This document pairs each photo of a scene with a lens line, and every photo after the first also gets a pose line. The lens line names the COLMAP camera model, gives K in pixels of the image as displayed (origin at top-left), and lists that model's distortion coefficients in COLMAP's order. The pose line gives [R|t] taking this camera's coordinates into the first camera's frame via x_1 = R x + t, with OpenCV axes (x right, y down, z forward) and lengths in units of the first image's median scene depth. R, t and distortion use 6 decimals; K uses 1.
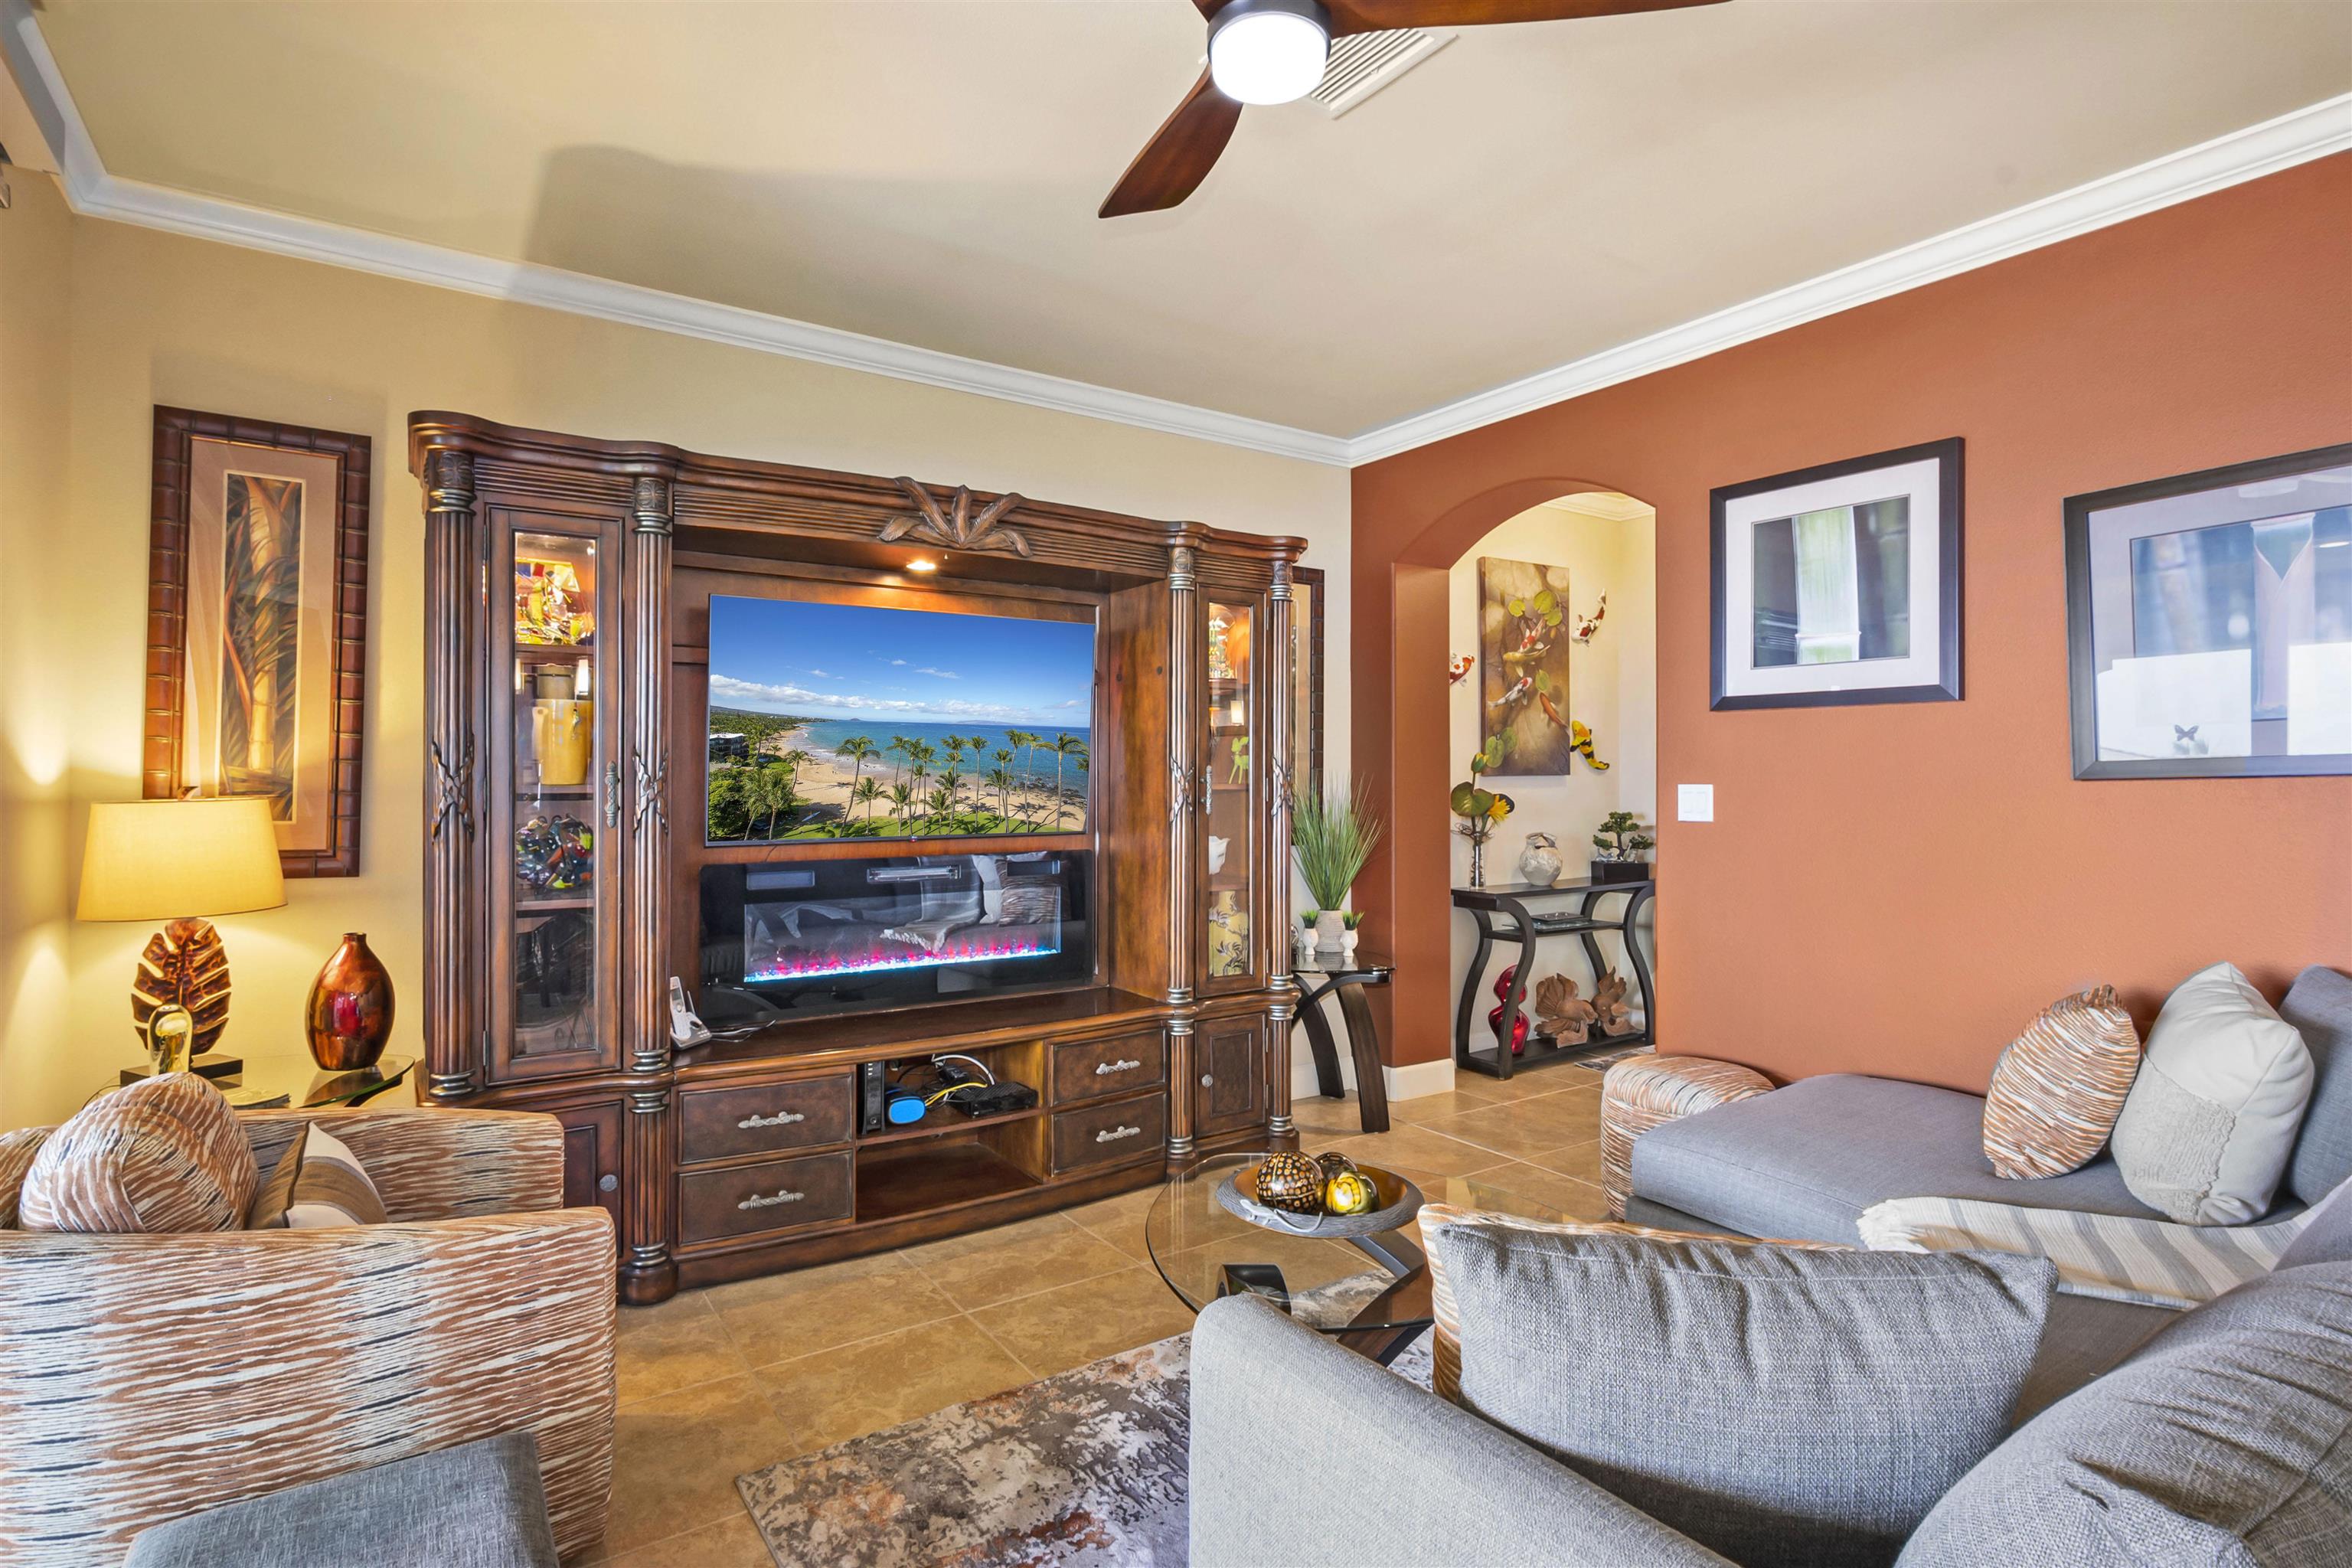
lens RADIAL K [[1173.1, 0, 1176.9], [0, 1173.1, 775.4], [0, 0, 1]] dist [-0.000329, 0.002859]
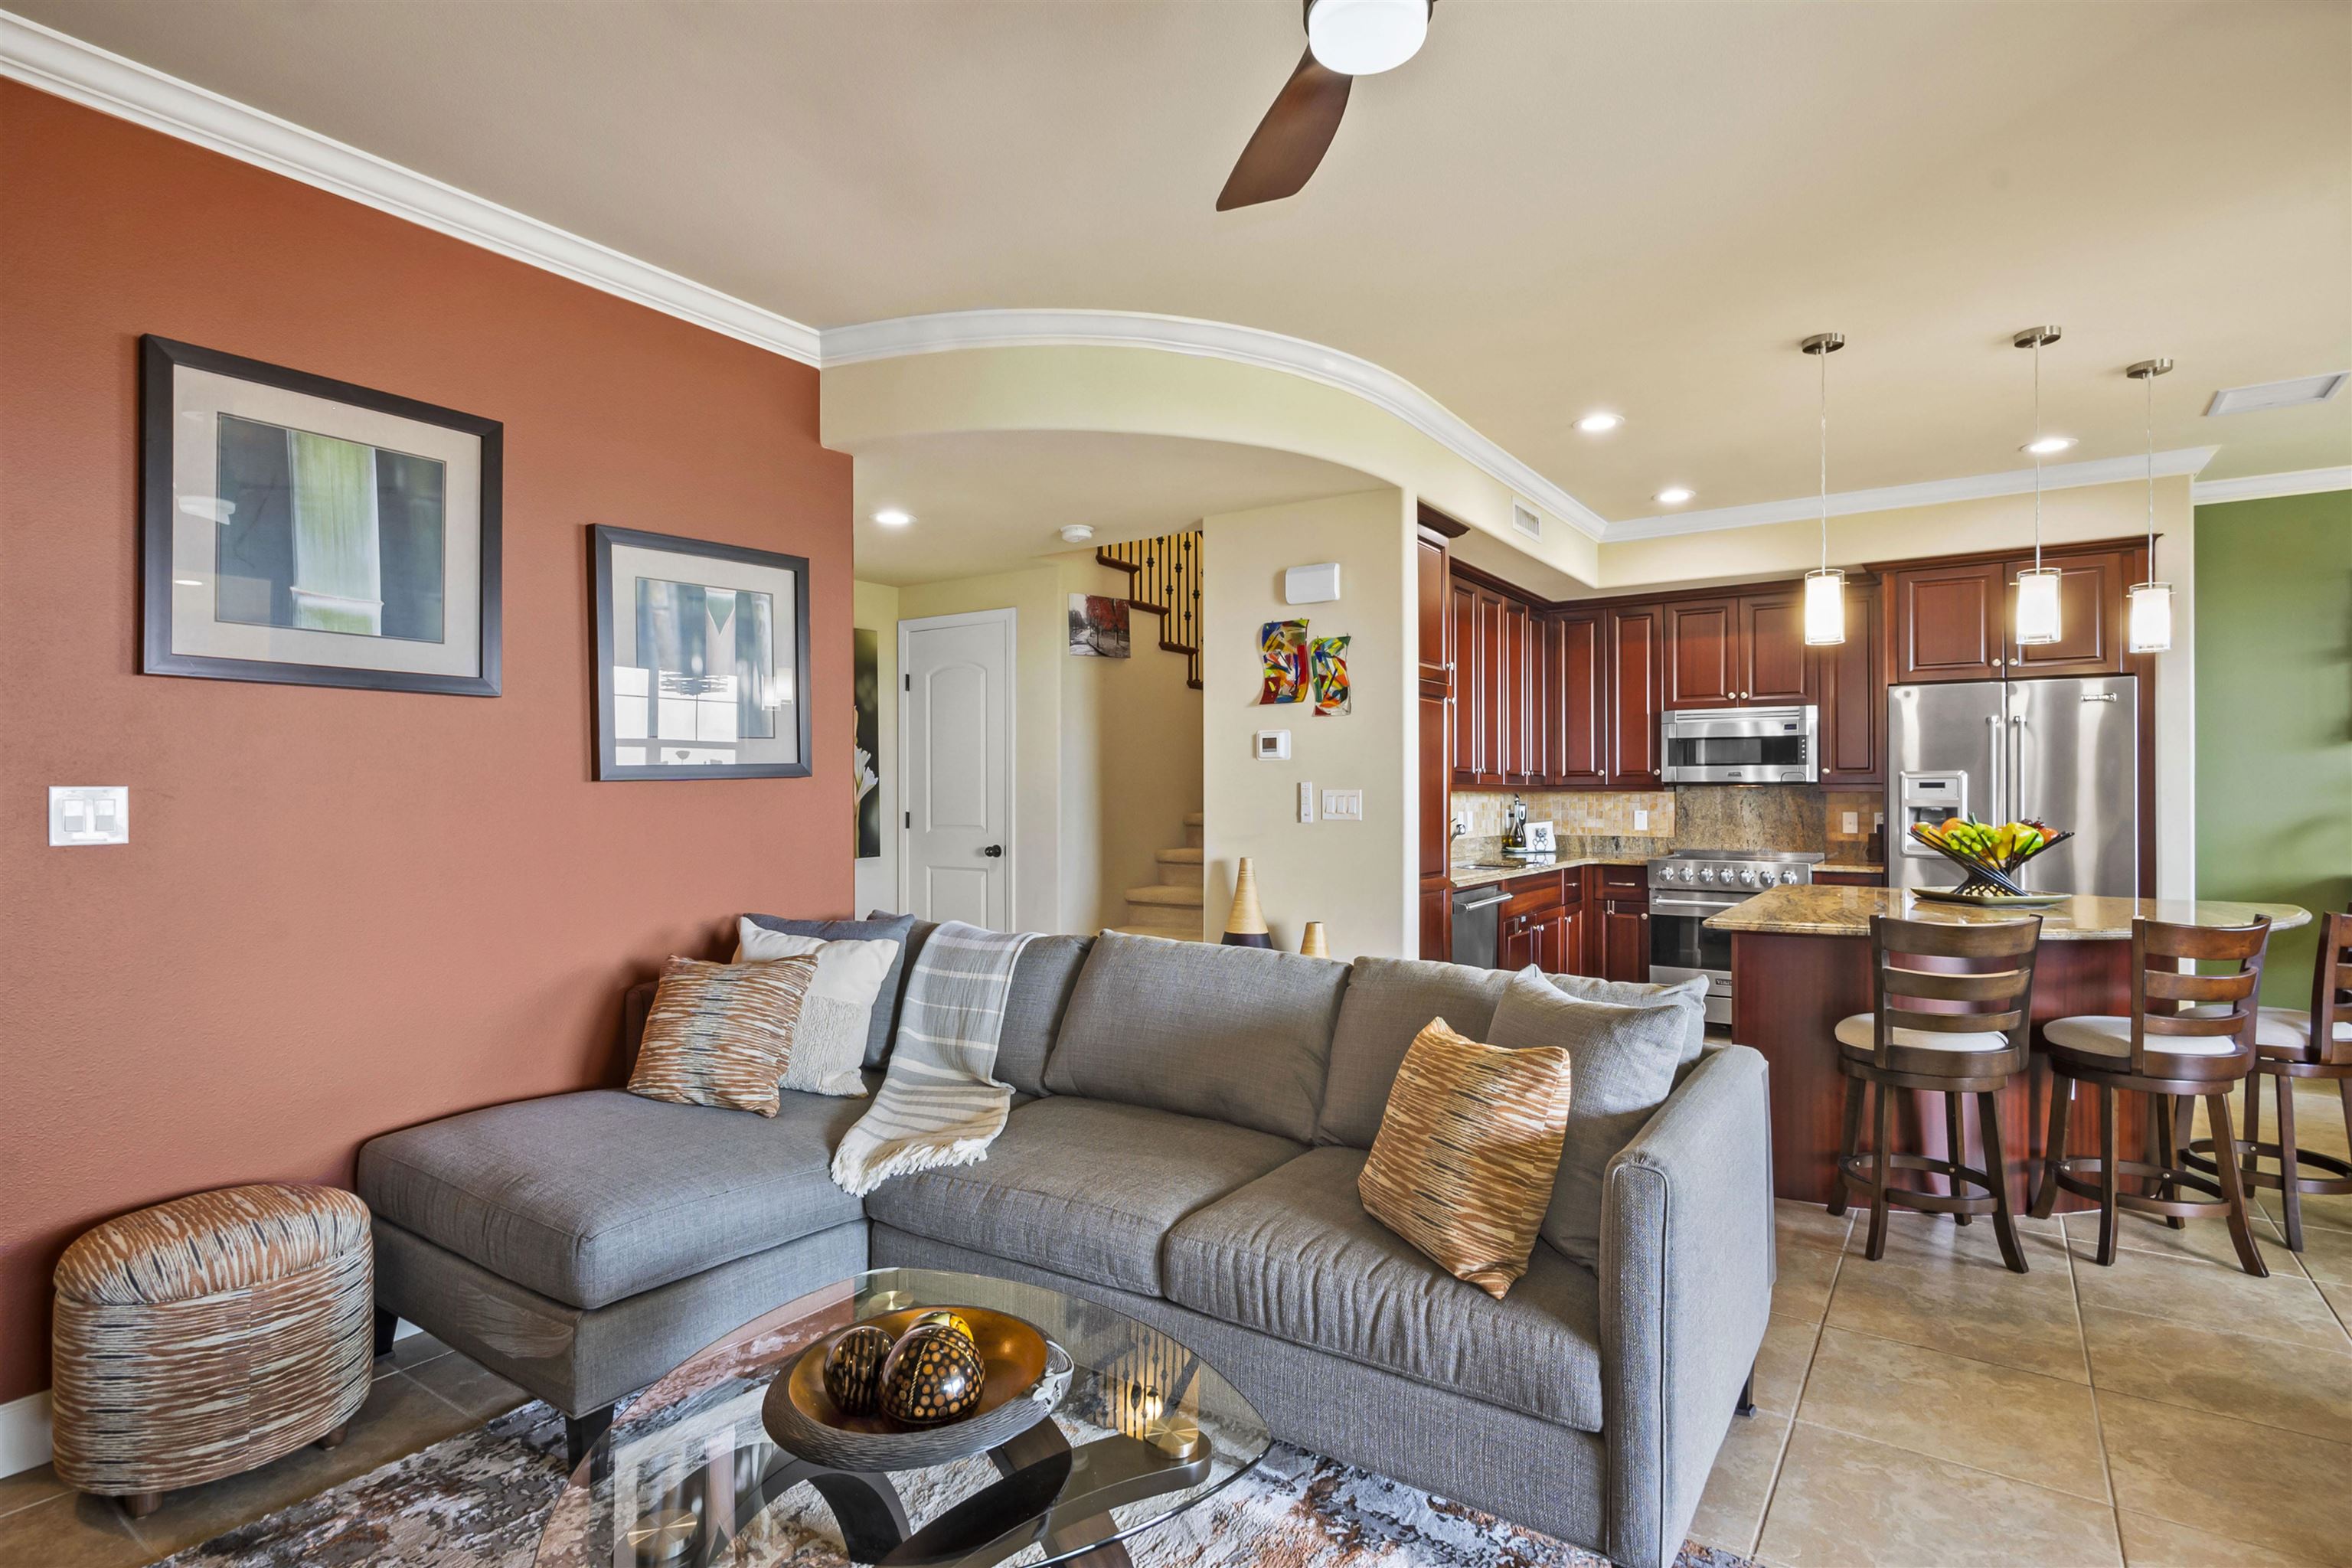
lens RADIAL K [[1173.1, 0, 1174.0], [0, 1173.1, 781.2], [0, 0, 1]] dist [-0.000329, 0.002859]
pose [[-0.360129, 0.008185, 0.932867, -0.413996], [-0.000634, 0.999959, -0.009018, 0.012274], [-0.932902, -0.003839, -0.360109, 0.804603]]
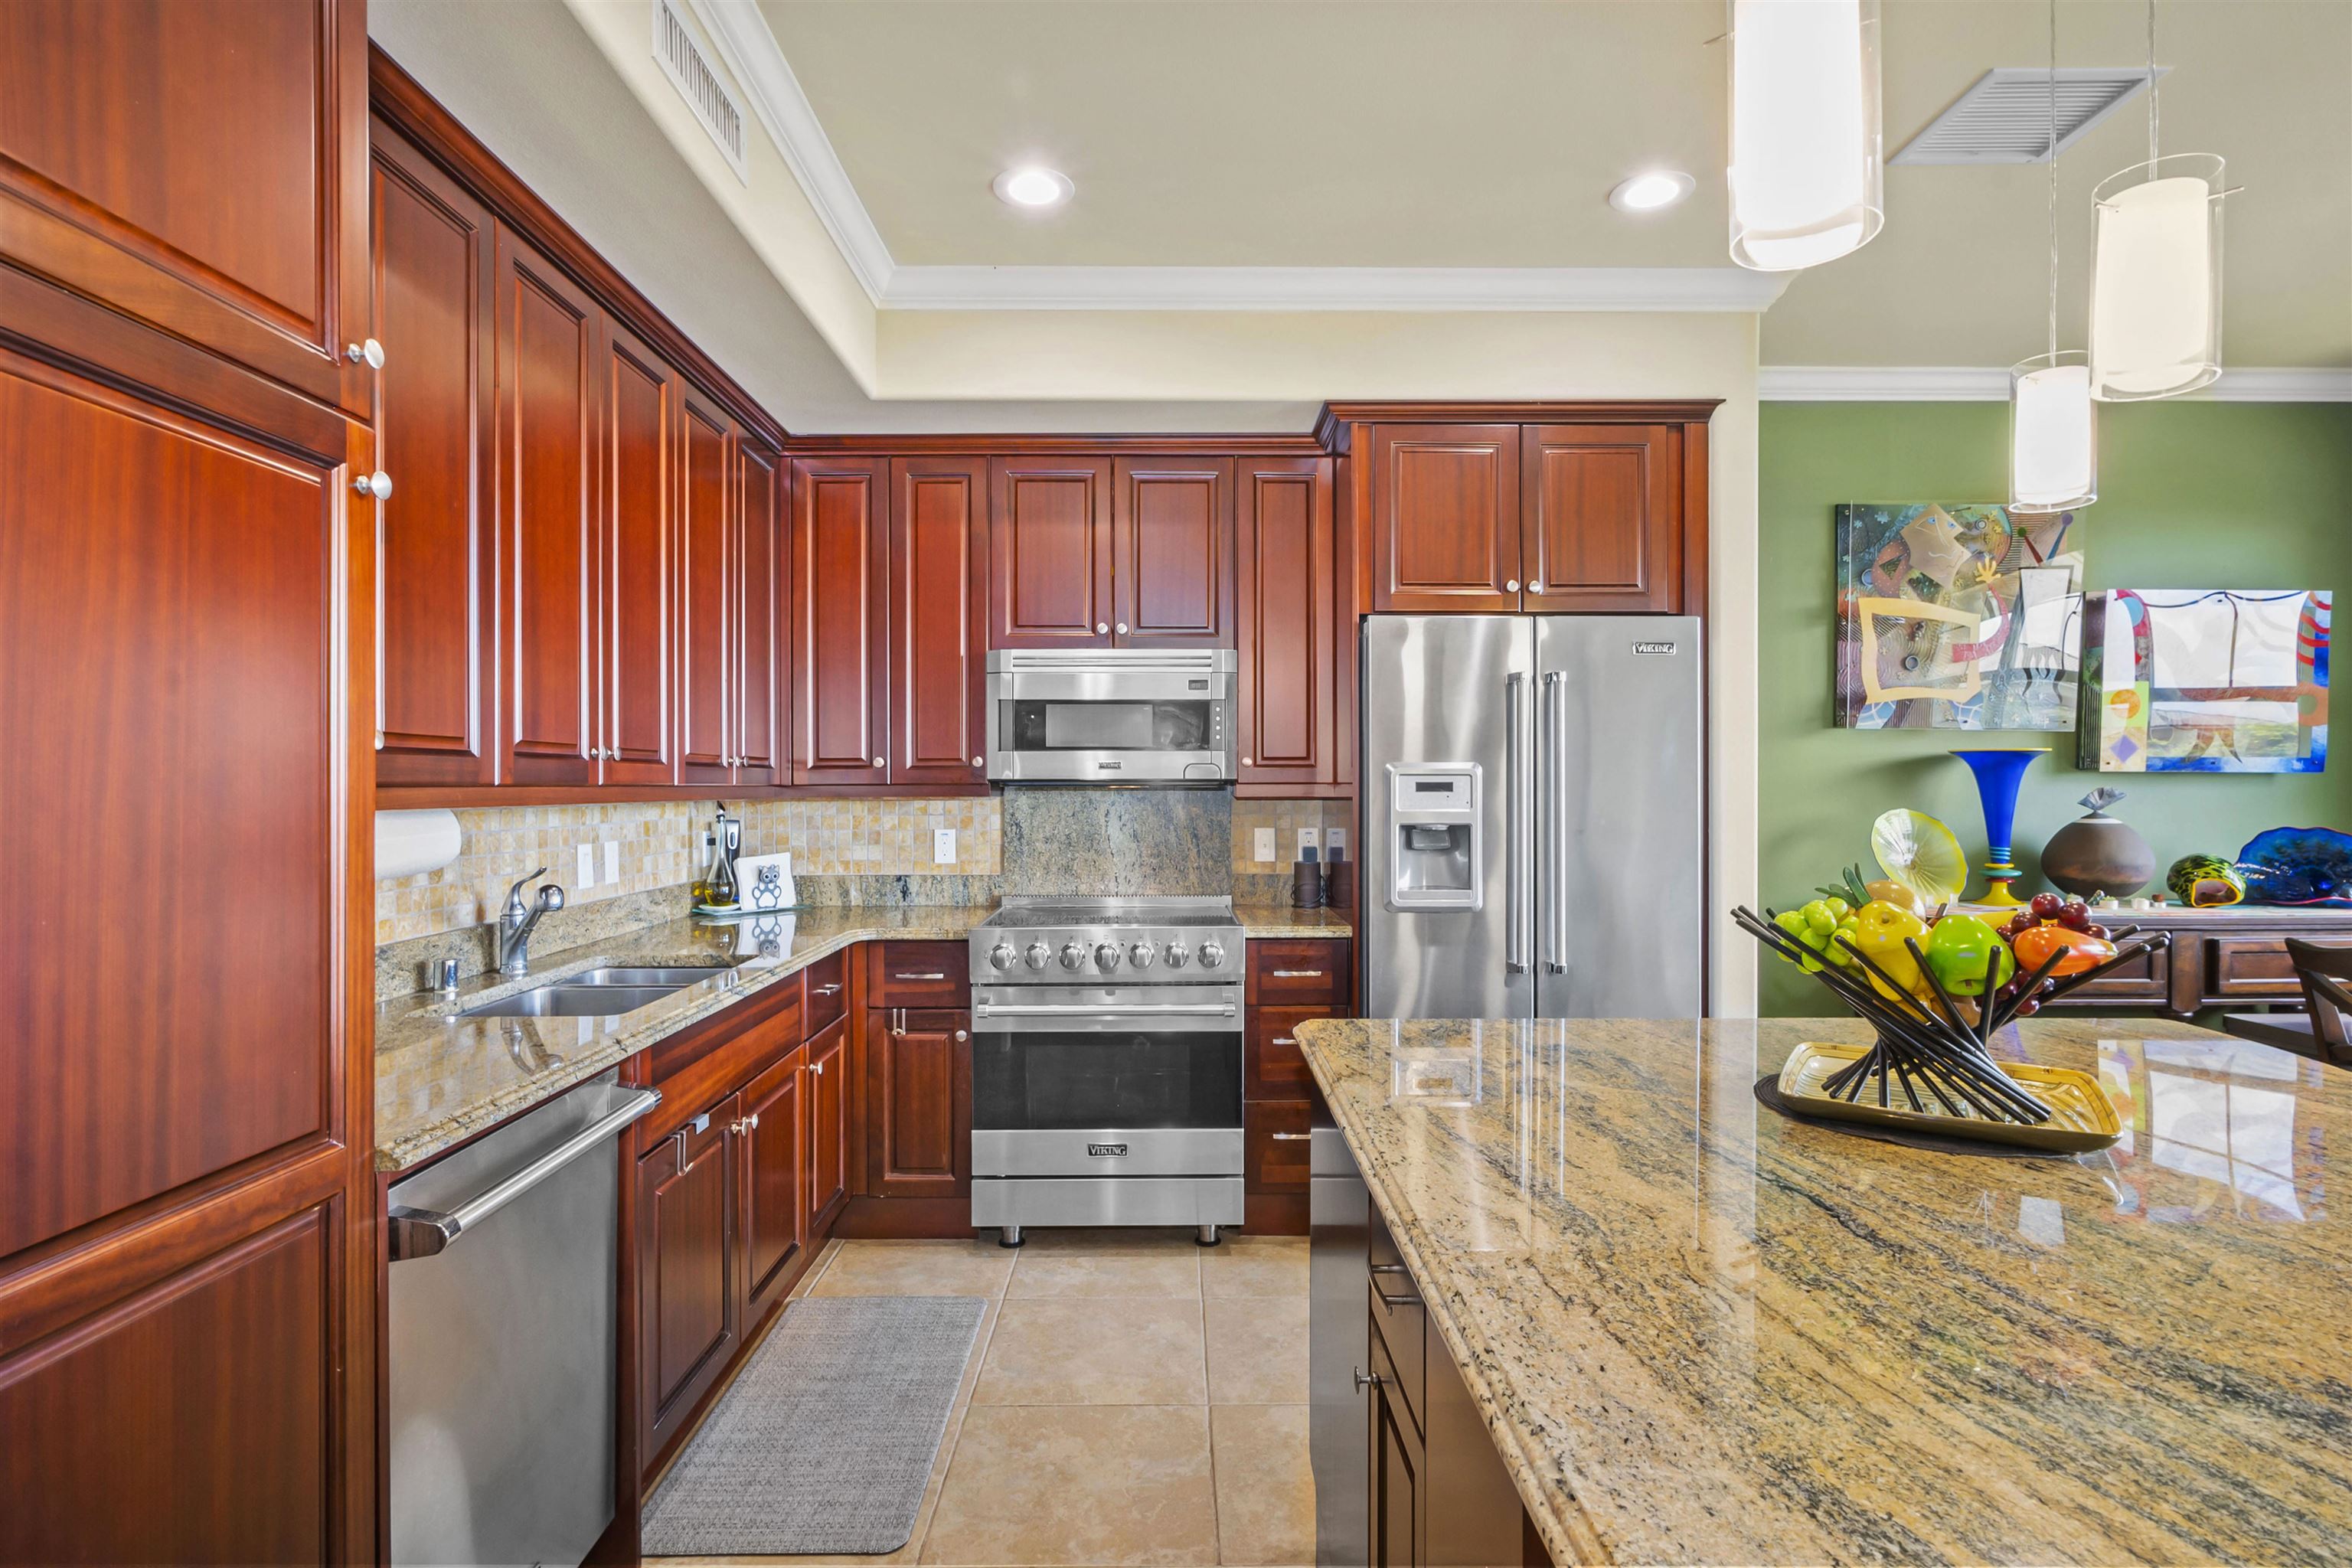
lens RADIAL K [[1173.1, 0, 1173.6], [0, 1173.1, 784.1], [0, 0, 1]] dist [-0.000329, 0.002859]
pose [[-0.830071, -0.000065, 0.557658, 0.417918], [0.001112, 0.999998, 0.001771, -0.002816], [-0.557657, 0.002090, -0.830069, 0.103172]]
